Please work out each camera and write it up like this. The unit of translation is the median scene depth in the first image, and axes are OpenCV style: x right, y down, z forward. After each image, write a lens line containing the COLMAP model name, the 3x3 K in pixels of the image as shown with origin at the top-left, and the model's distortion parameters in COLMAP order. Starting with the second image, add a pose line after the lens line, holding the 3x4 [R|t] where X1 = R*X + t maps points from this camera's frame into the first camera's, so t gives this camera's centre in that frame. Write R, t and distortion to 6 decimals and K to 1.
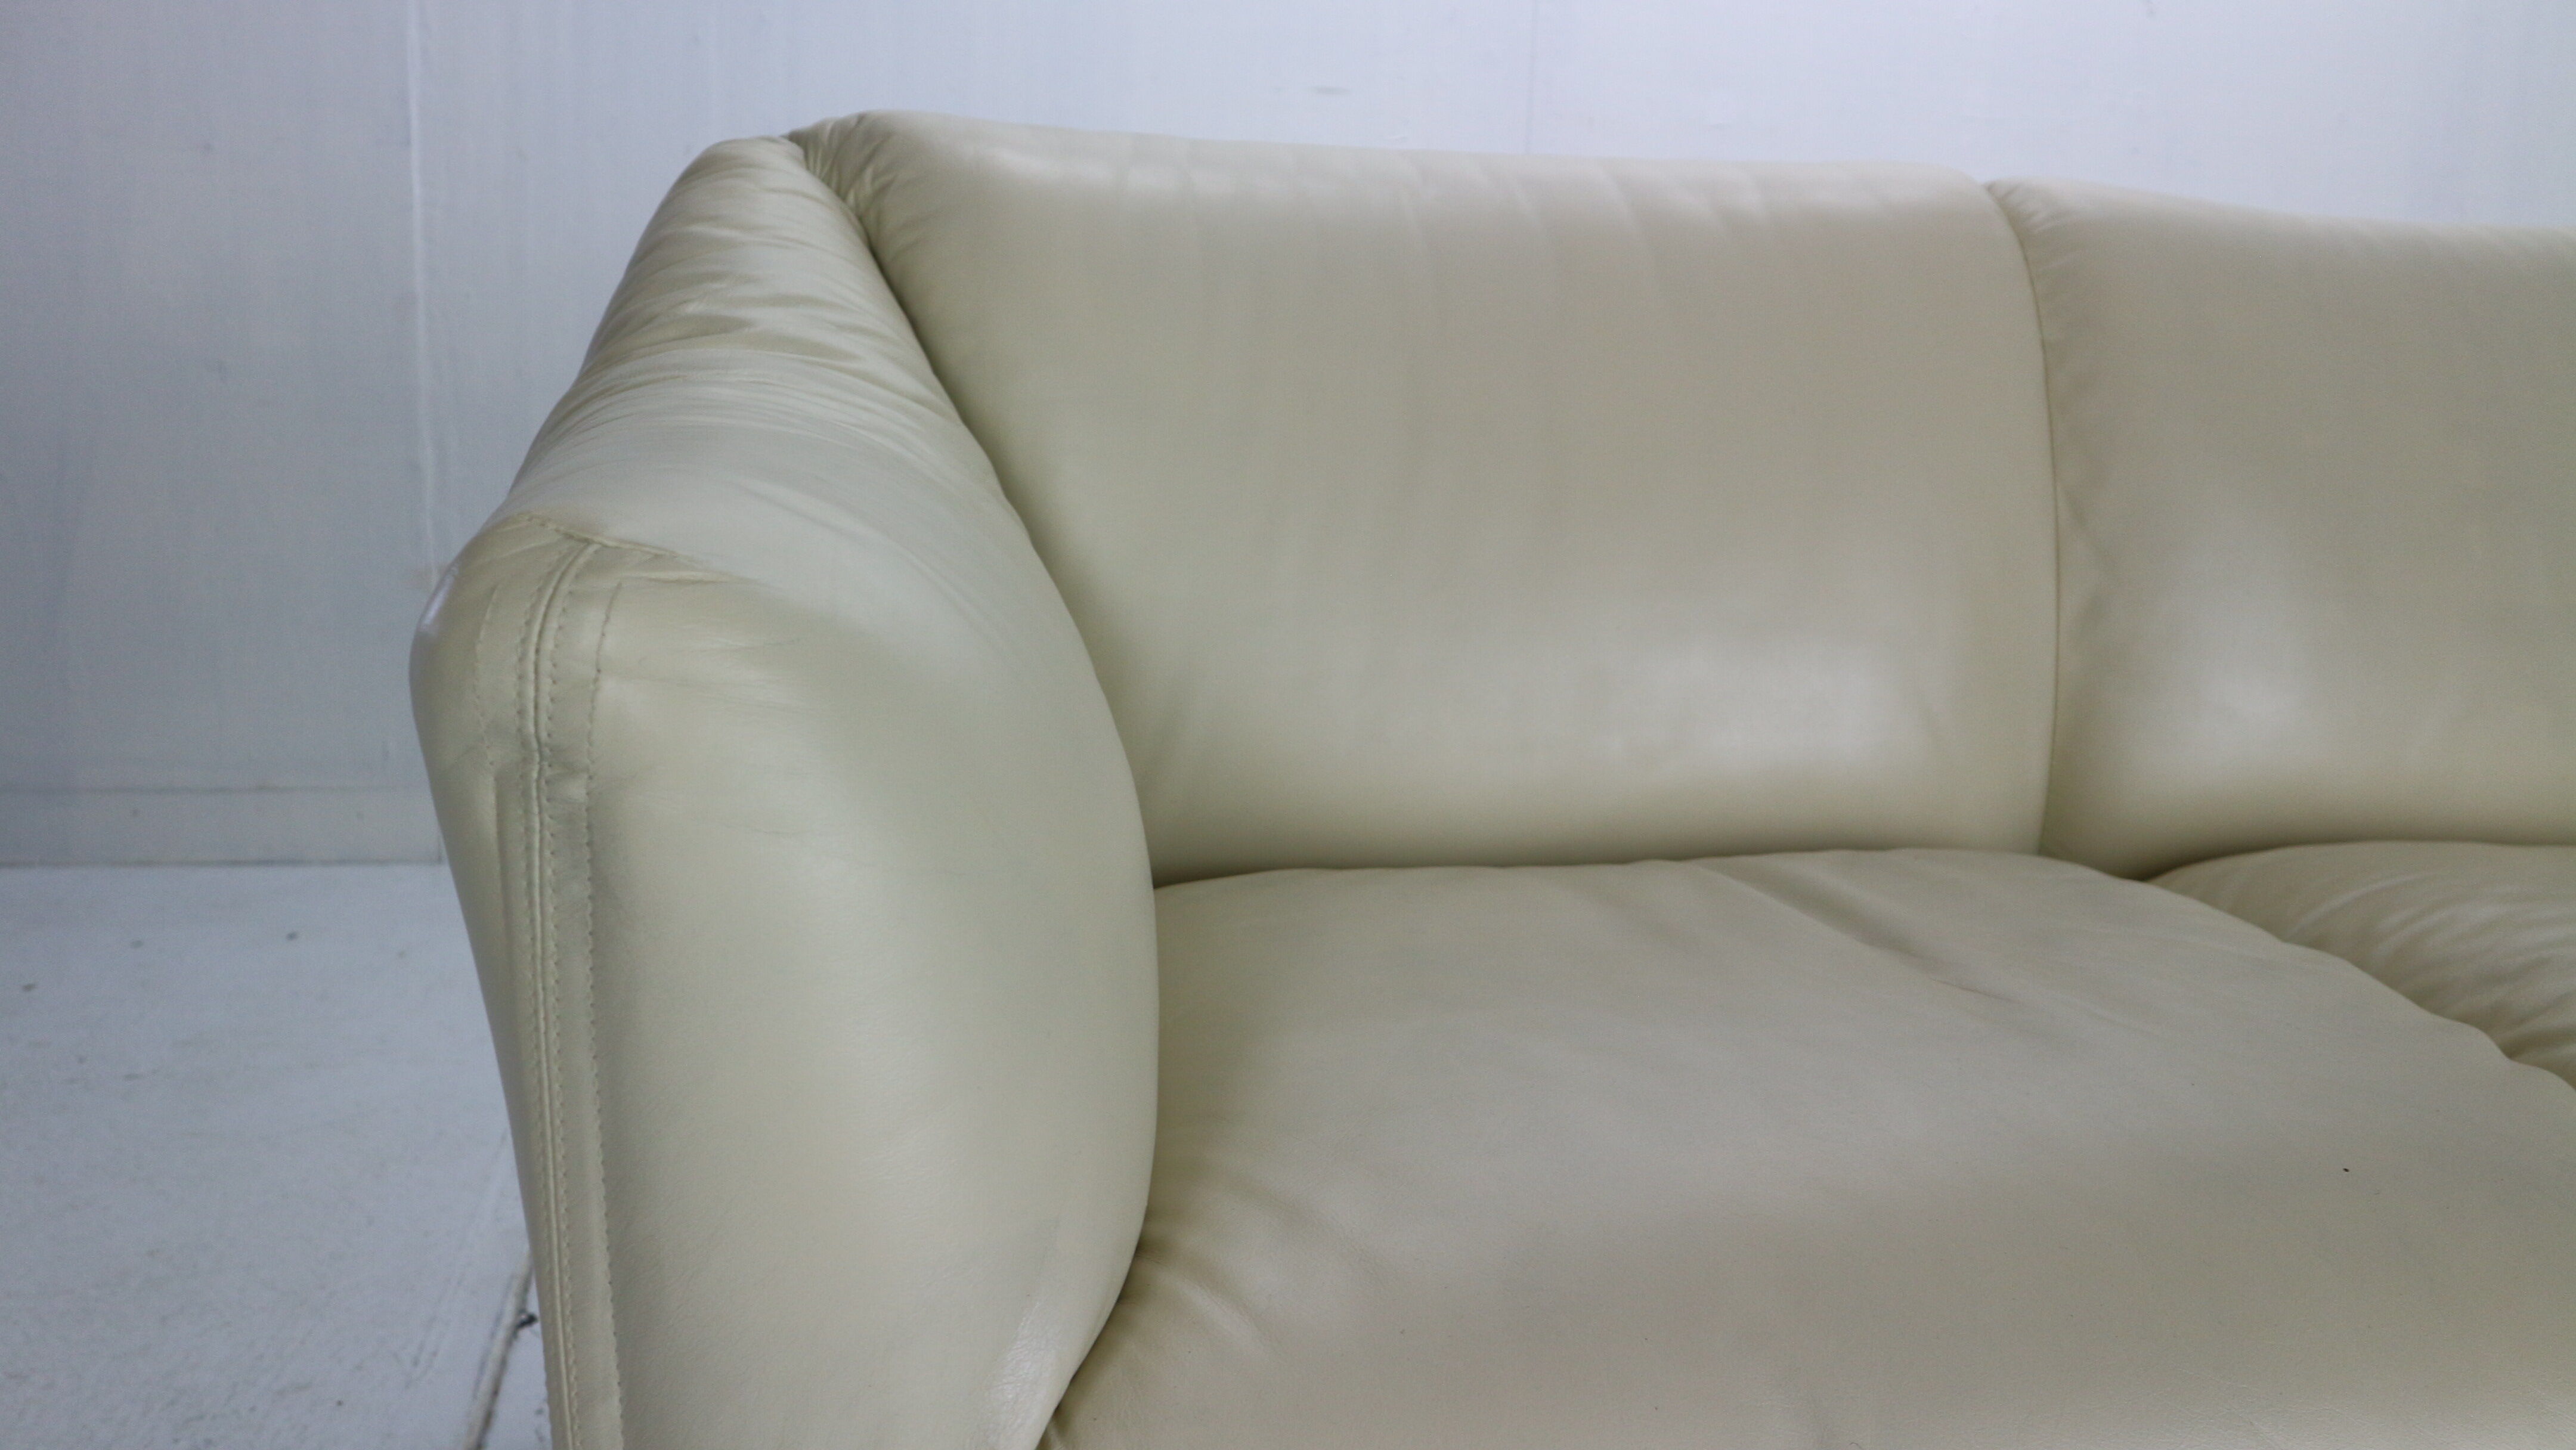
lens RADIAL K [[2134.0, 0, 1292.4], [0, 2134.0, 736.4], [0, 0, 1]] dist [-0.035978, 0.009486]
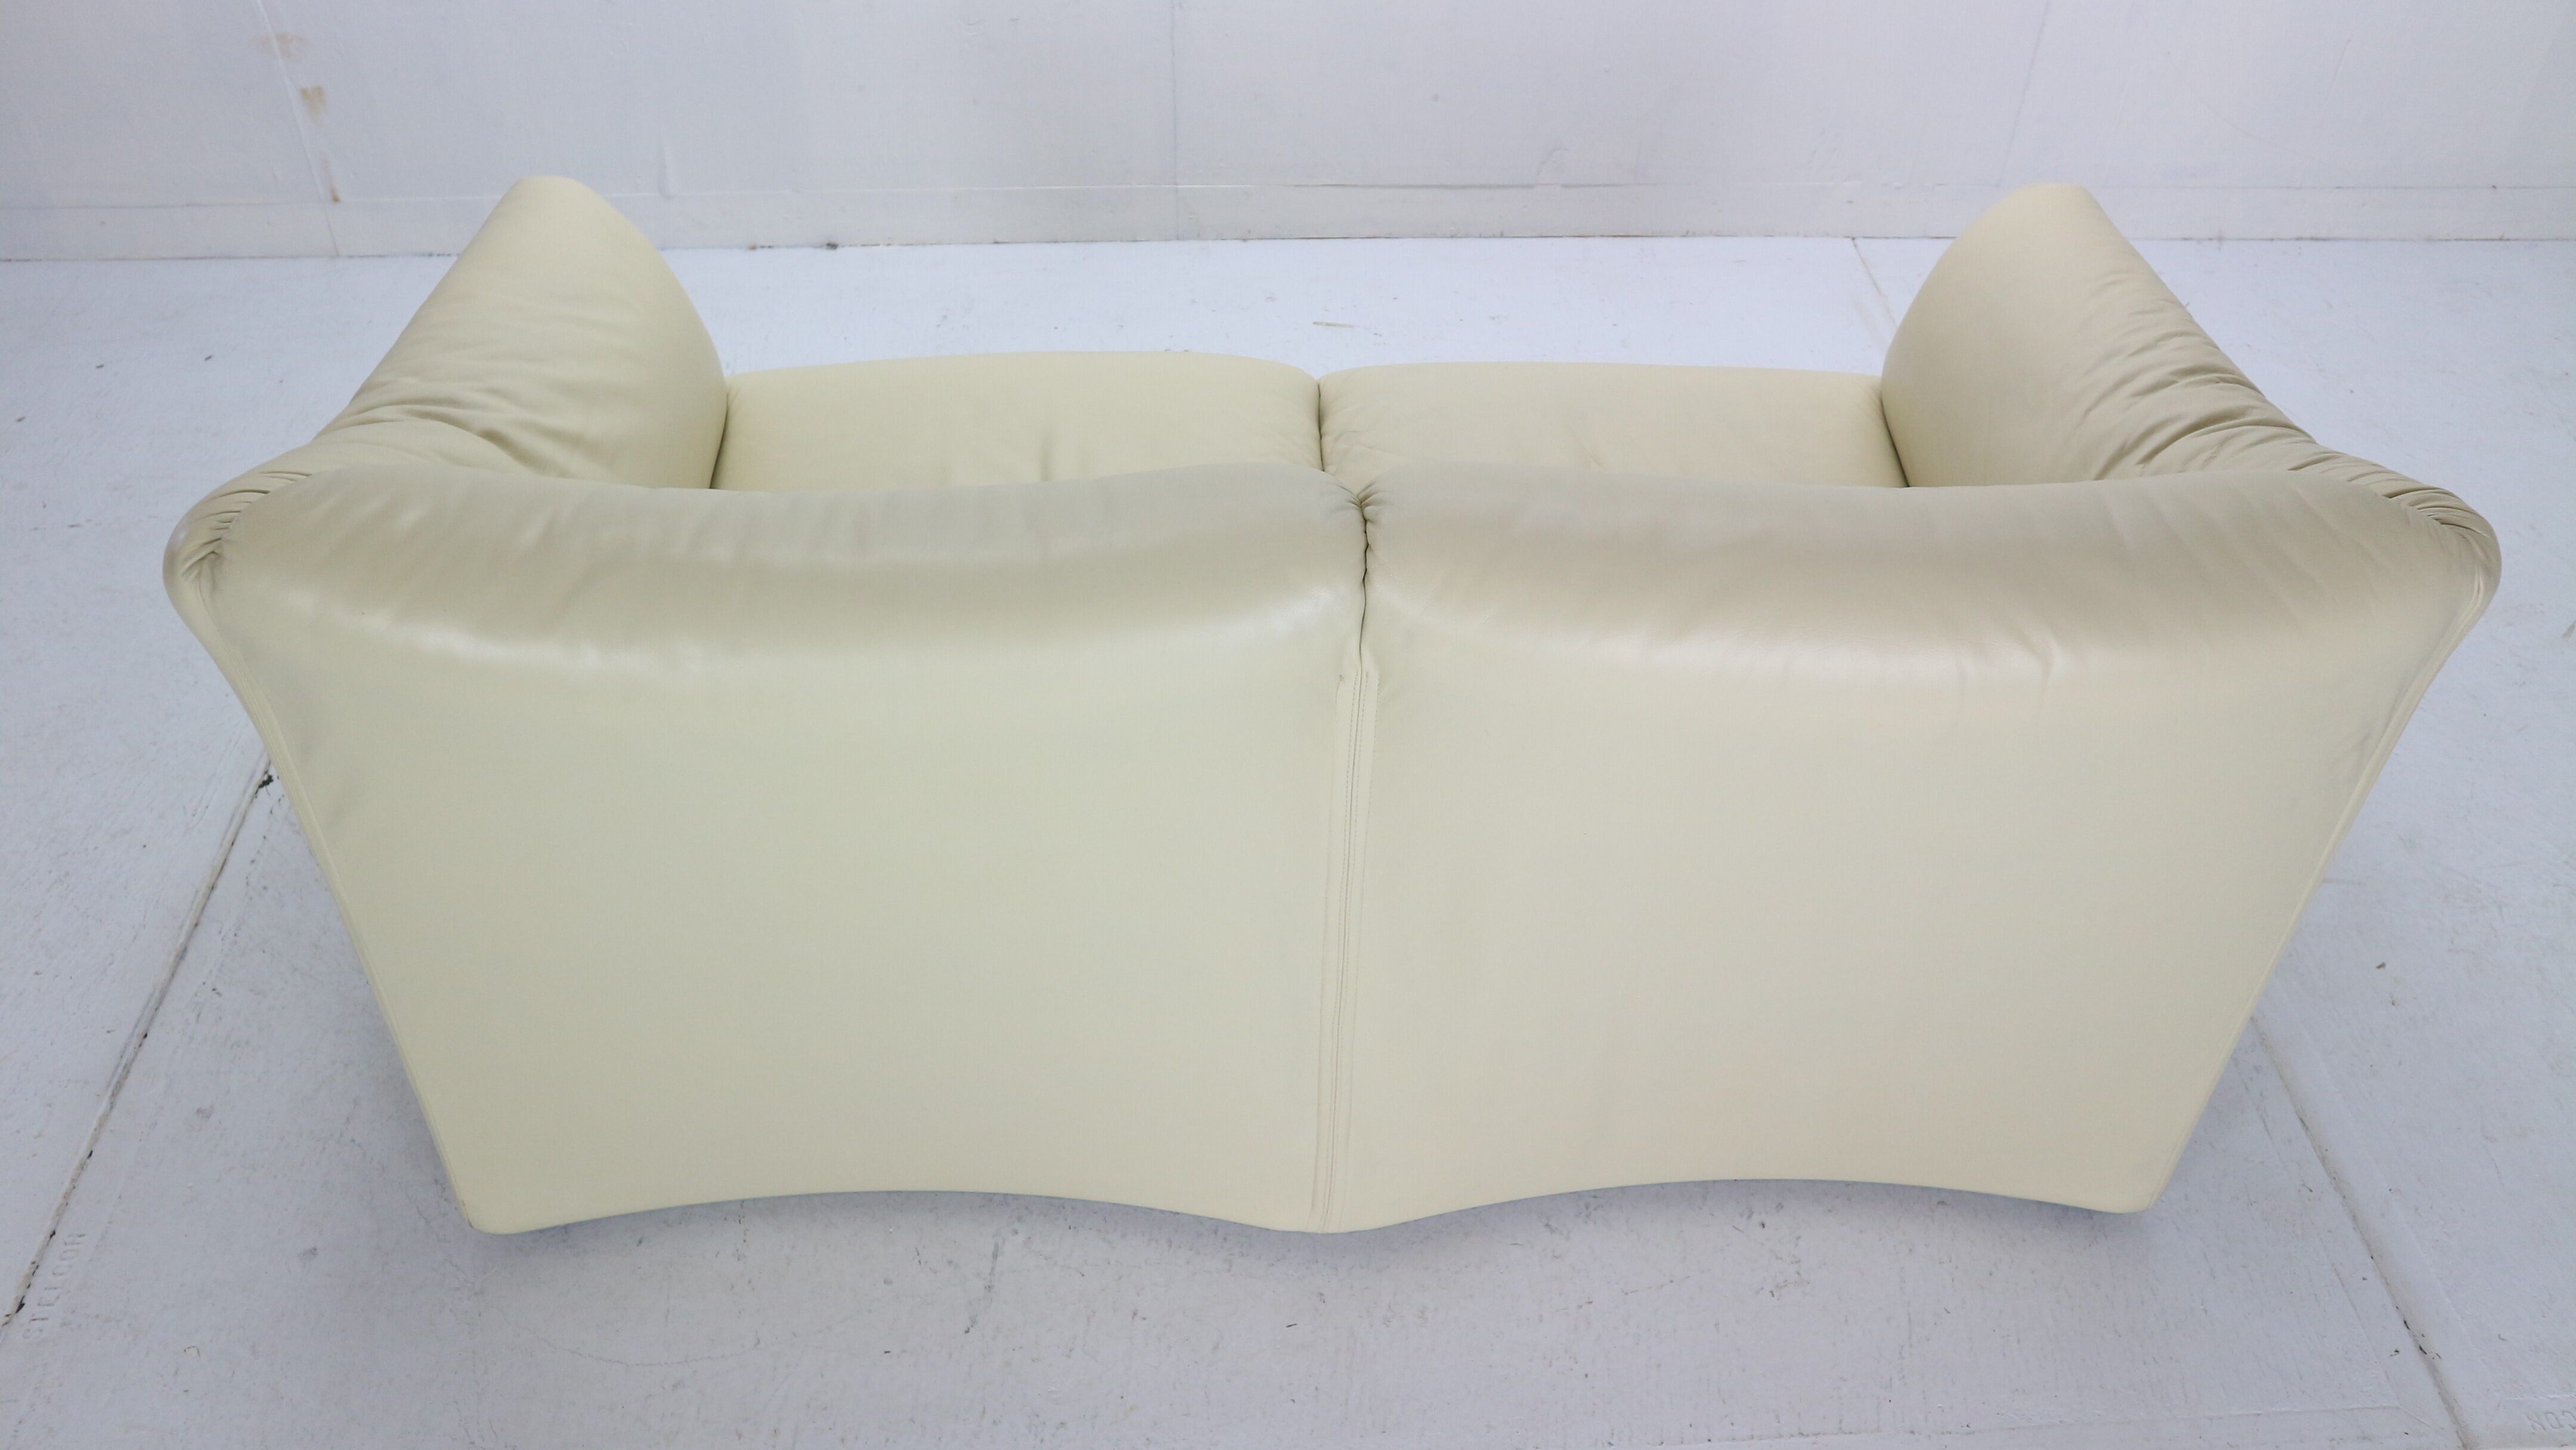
lens RADIAL K [[2054.2, 0, 1287.4], [0, 2054.2, 717.2], [0, 0, 1]] dist [-0.083475, 0.081411]
pose [[0.988946, 0.080125, -0.124765, 0.370973], [-0.007886, 0.868658, 0.495350, -0.333012], [0.148068, -0.488890, 0.859687, -0.116629]]
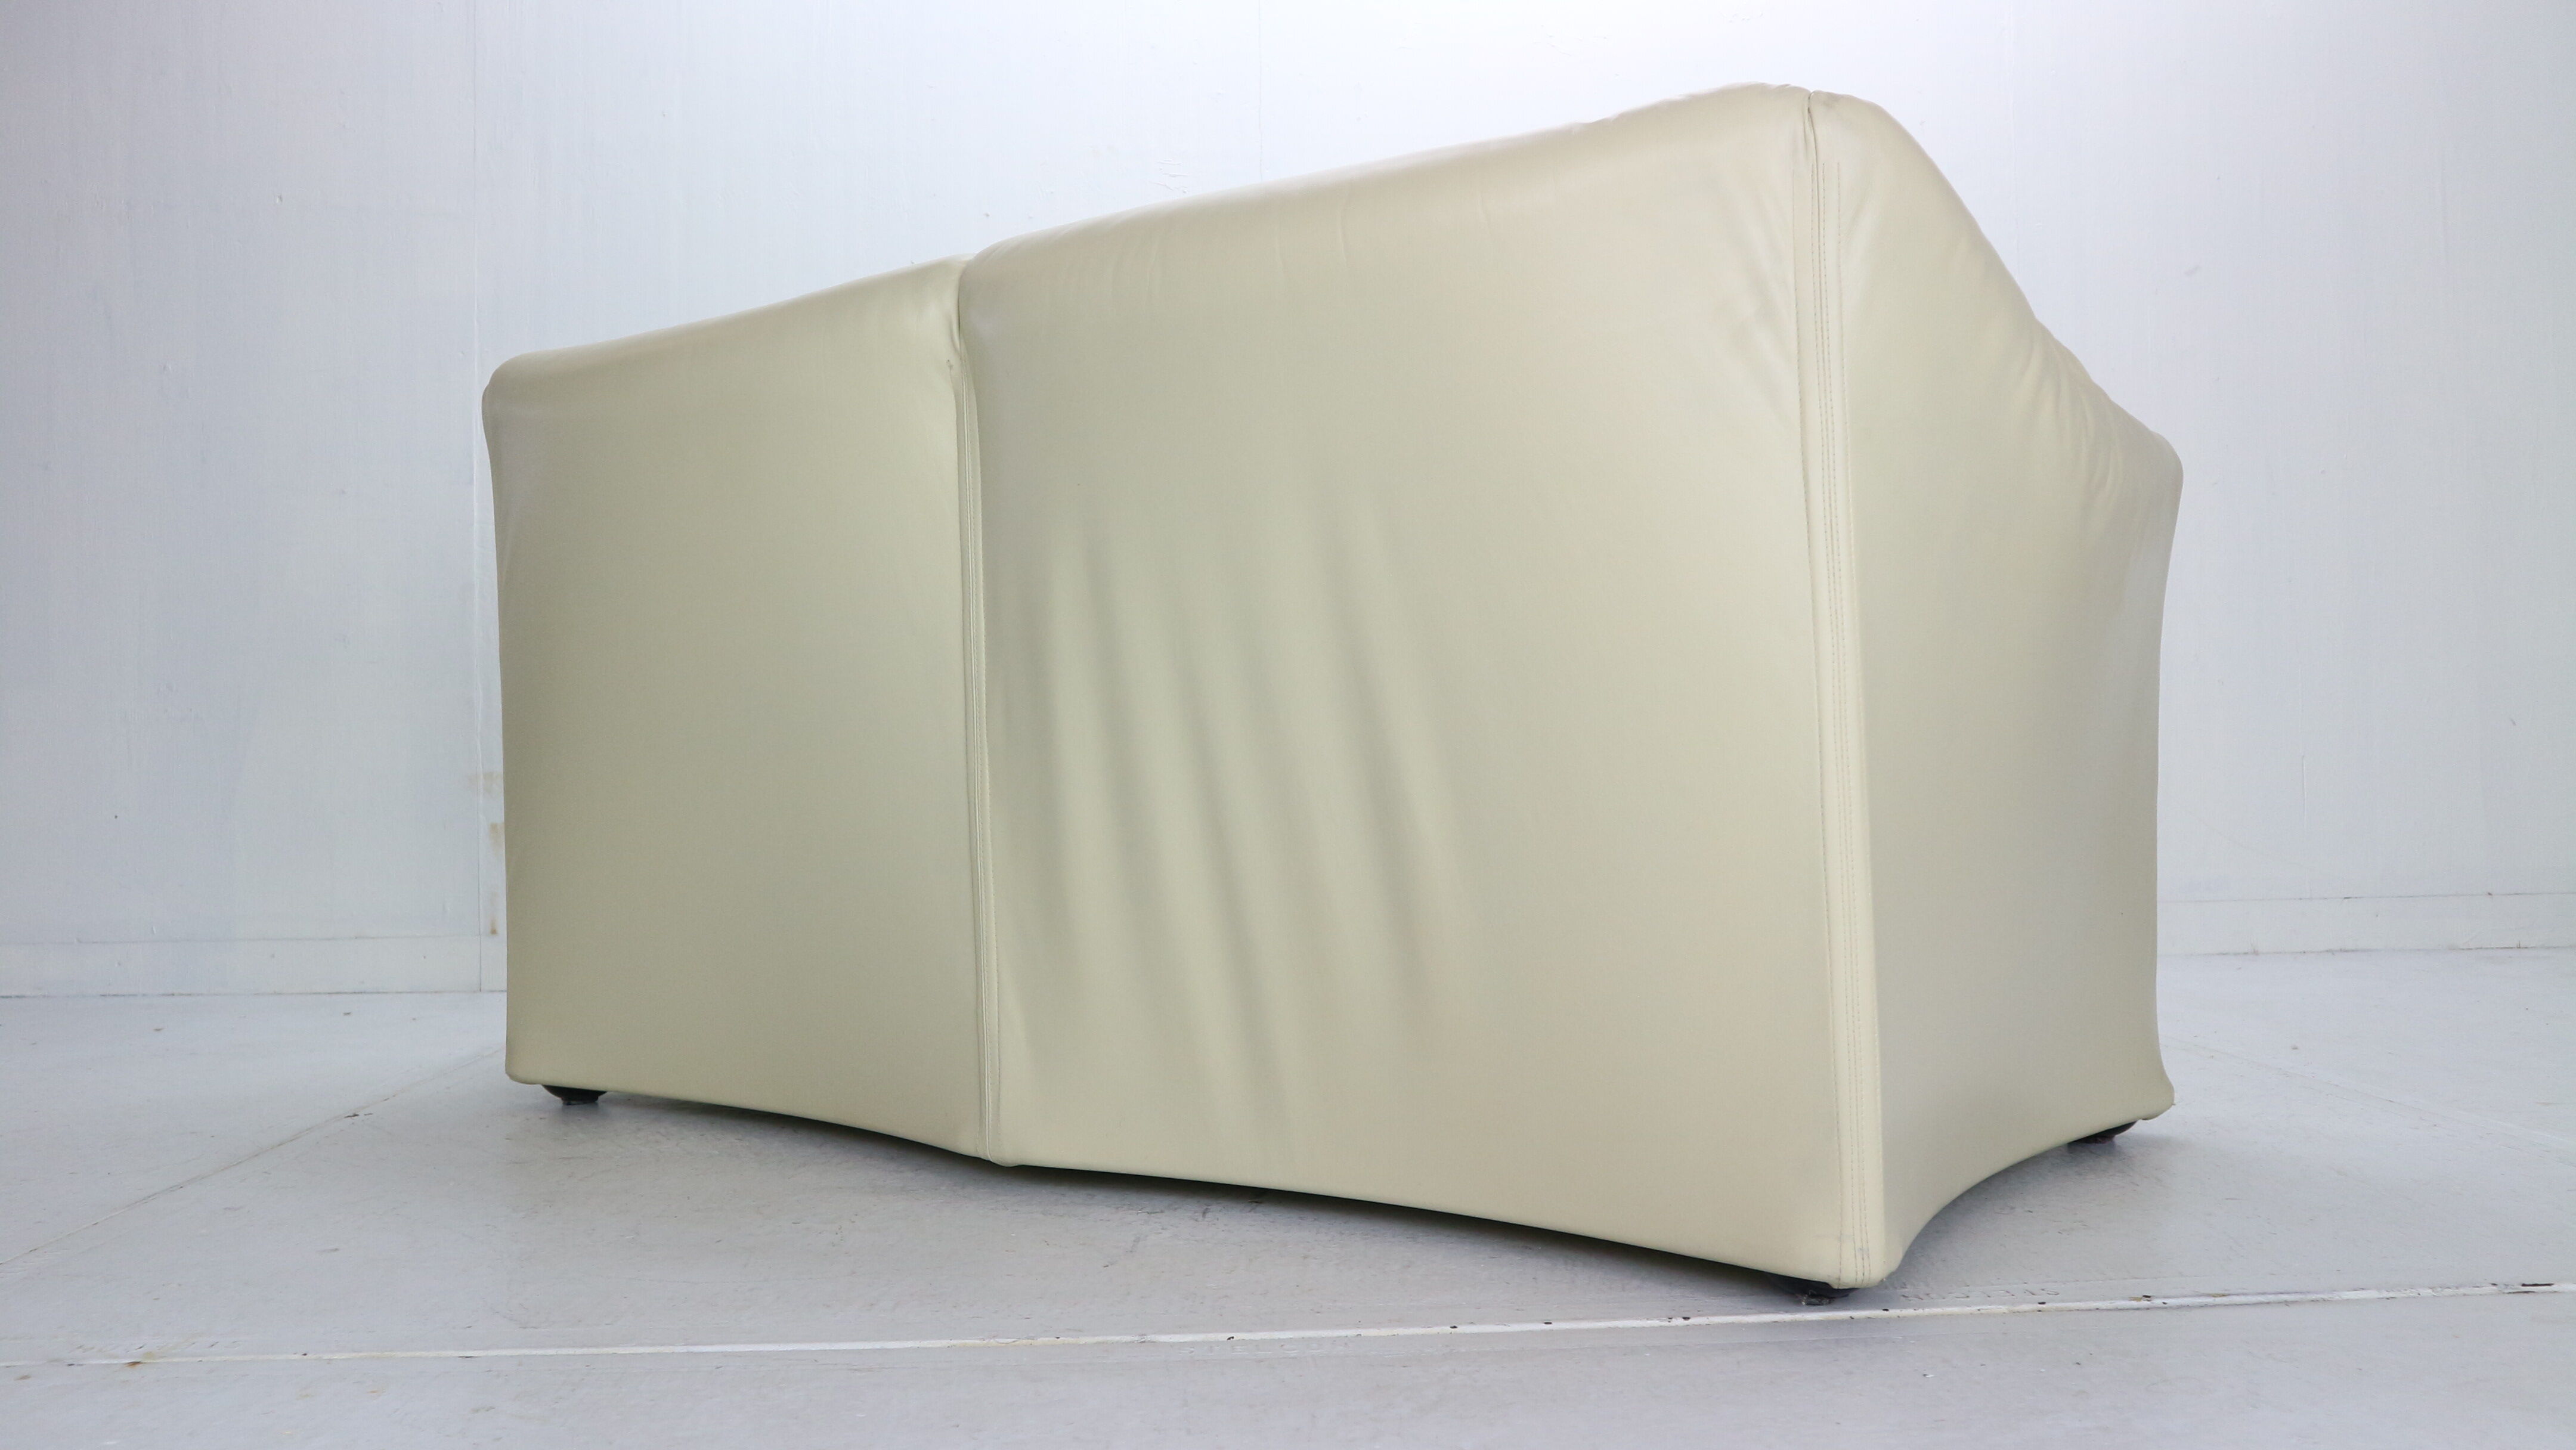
lens RADIAL K [[2054.2, 0, 1290.6], [0, 2054.2, 734.0], [0, 0, 1]] dist [-0.083475, 0.081411]
pose [[0.987635, -0.059933, -0.144862, 0.334987], [0.026058, 0.973944, -0.225285, 0.220545], [0.154590, 0.218724, 0.963463, -0.228712]]
